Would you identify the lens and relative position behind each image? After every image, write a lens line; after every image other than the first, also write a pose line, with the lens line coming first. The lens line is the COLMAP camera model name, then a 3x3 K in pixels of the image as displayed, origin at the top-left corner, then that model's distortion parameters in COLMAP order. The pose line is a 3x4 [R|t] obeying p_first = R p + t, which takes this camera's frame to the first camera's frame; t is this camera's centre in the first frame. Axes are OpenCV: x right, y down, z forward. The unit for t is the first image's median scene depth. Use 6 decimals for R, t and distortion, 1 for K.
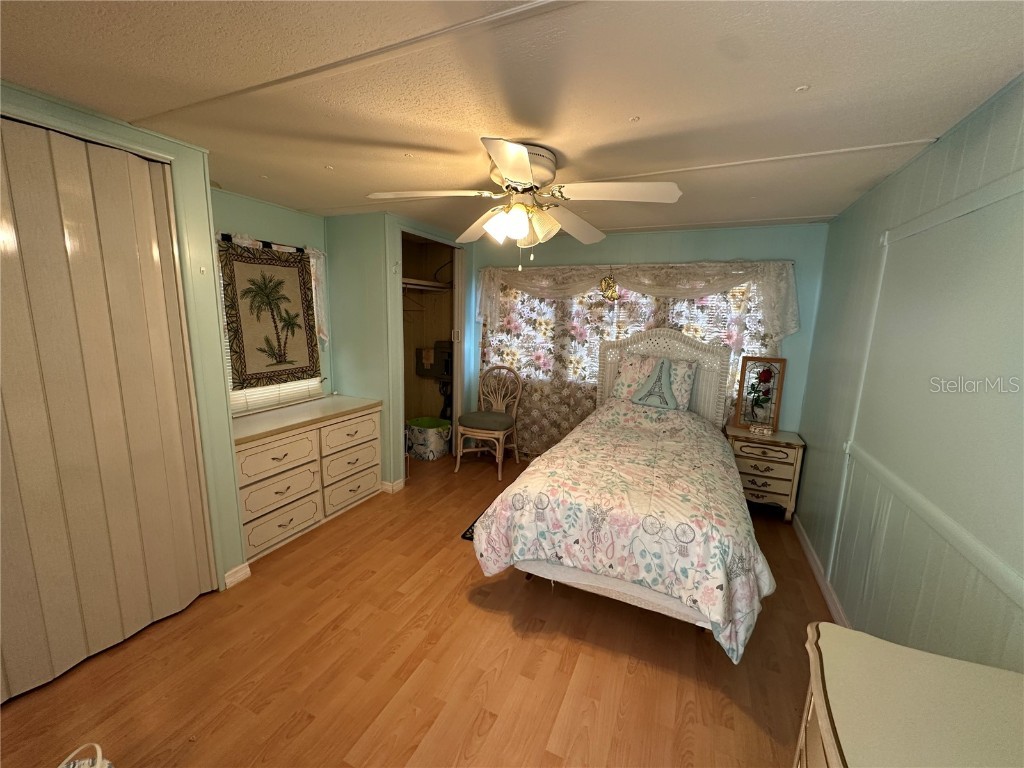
lens RADIAL K [[411.3, 0, 508.9], [0, 411.3, 386.1], [0, 0, 1]] dist [-0.002855, -0.000330]
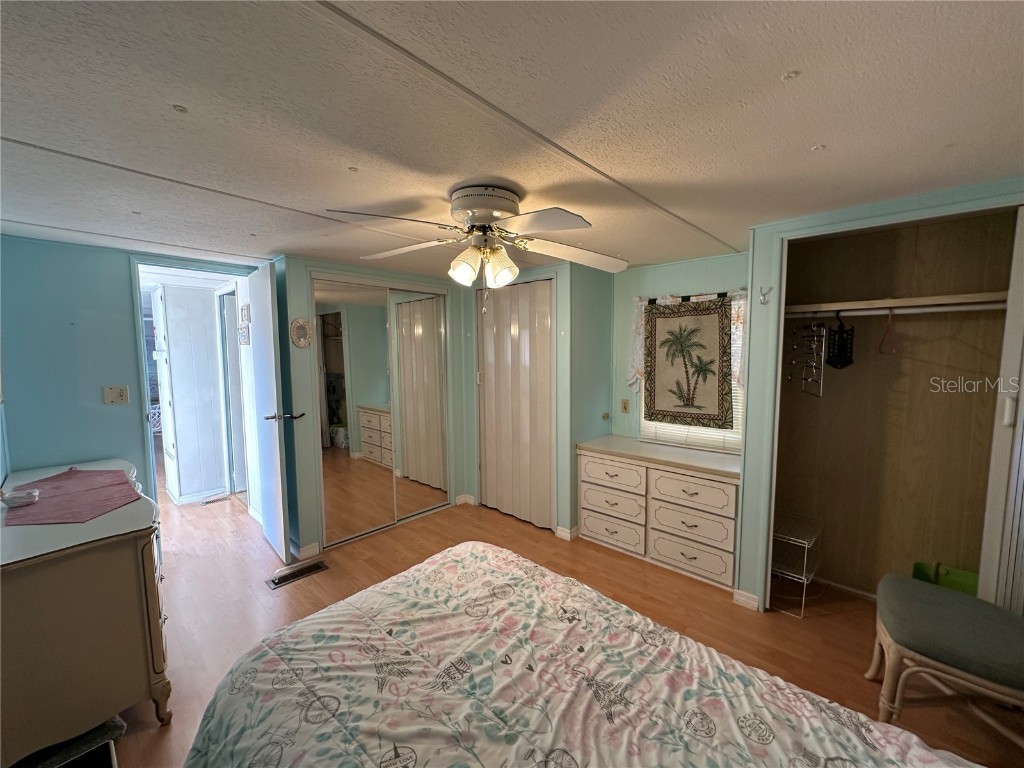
lens RADIAL K [[411.3, 0, 510.2], [0, 411.3, 384.4], [0, 0, 1]] dist [-0.002855, -0.000330]
pose [[-0.323947, 0.051375, -0.944679, 0.601272], [-0.167995, 0.979532, 0.110879, -0.154523], [0.931040, 0.194620, -0.308686, 0.909189]]
